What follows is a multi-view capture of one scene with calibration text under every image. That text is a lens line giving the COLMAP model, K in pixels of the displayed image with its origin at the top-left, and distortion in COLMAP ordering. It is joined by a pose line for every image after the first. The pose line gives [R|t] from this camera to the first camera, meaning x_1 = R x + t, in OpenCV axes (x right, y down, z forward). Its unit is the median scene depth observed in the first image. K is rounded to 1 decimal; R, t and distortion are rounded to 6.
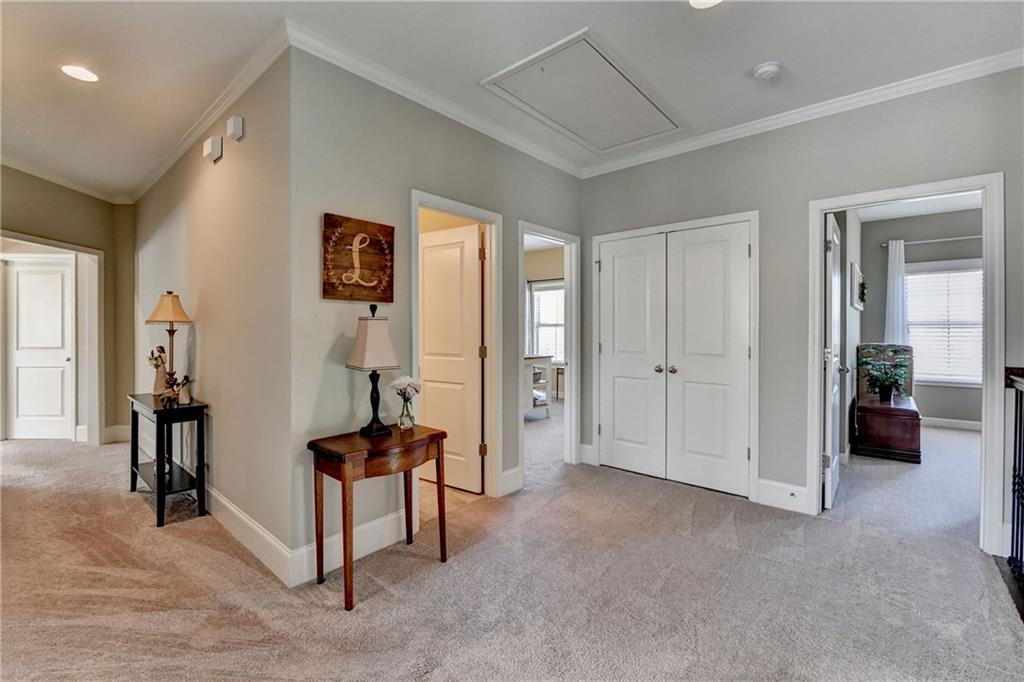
lens RADIAL K [[443.1, 0, 511.8], [0, 443.1, 334.8], [0, 0, 1]] dist [-0.012306, -0.001701]
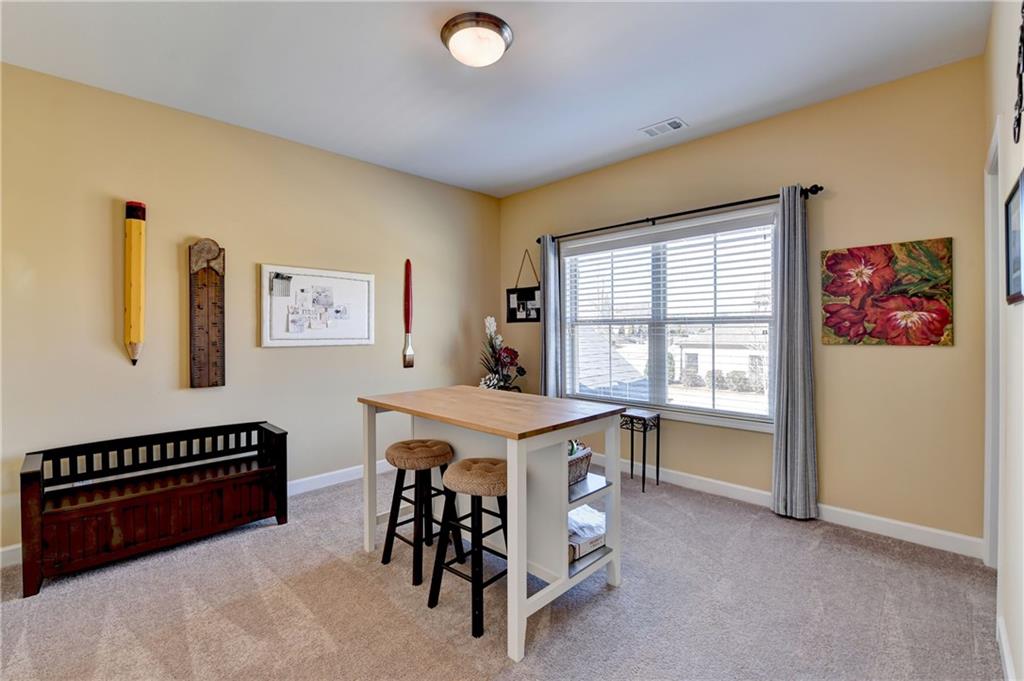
lens RADIAL K [[443.1, 0, 511.8], [0, 443.1, 336.9], [0, 0, 1]] dist [-0.012306, -0.001701]
pose [[0.998038, -0.004471, -0.062452, 0.027292], [0.004239, 0.999984, -0.003849, -0.004784], [0.062469, 0.003576, 0.998041, 0.656885]]
